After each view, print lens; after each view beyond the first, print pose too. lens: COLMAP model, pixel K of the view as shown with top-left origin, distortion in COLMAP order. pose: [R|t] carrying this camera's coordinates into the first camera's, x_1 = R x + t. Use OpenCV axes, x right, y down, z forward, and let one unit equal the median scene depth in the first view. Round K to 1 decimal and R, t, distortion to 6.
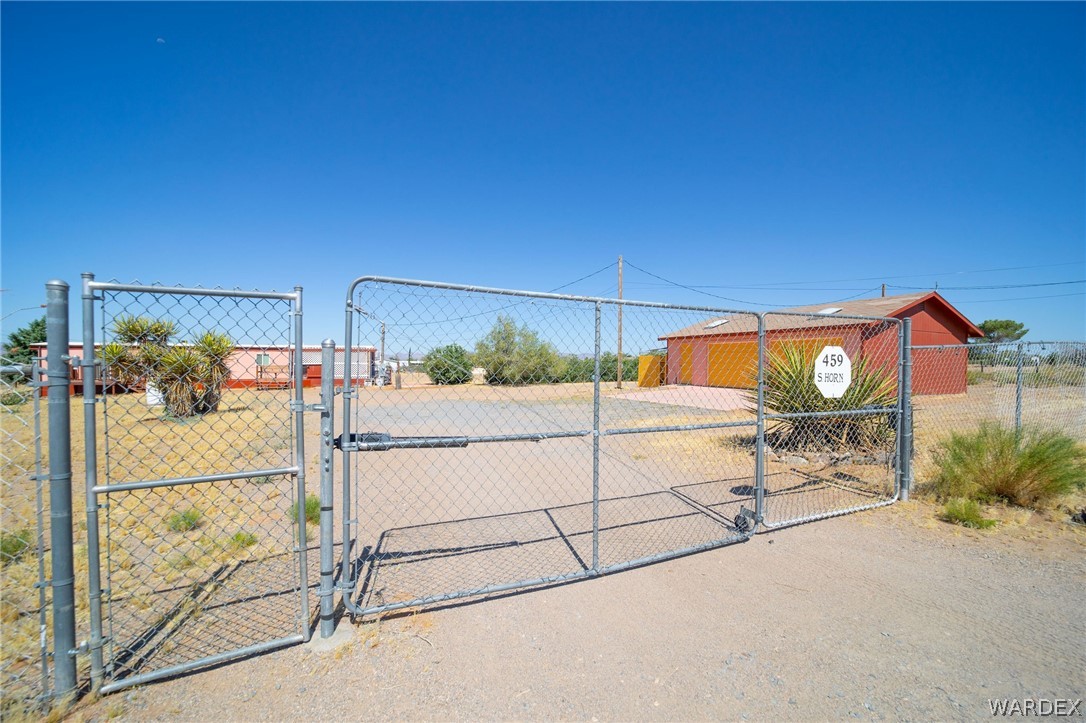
lens RADIAL K [[416.2, 0, 543.0], [0, 416.2, 361.5], [0, 0, 1]] dist [-0.025810, 0.000183]
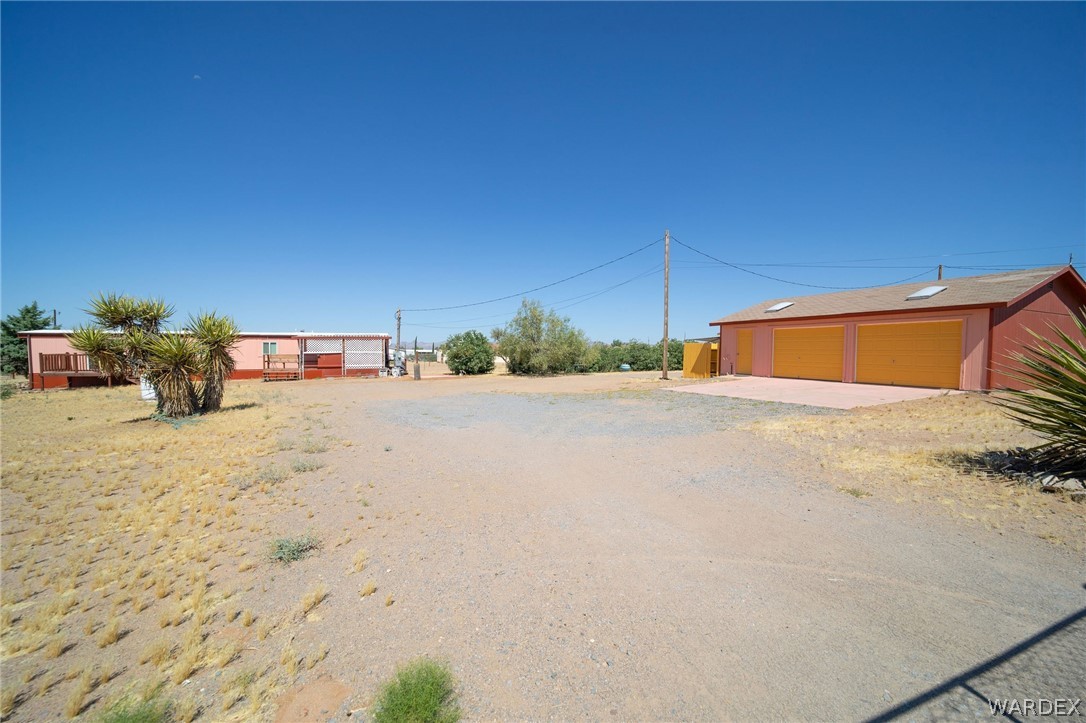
lens RADIAL K [[416.2, 0, 543.0], [0, 416.2, 361.5], [0, 0, 1]] dist [-0.025810, 0.000183]
pose [[0.999963, -0.001454, -0.008471, -0.062242], [0.001690, 0.999609, 0.027921, 0.000530], [0.008427, -0.027934, 0.999574, 0.084029]]
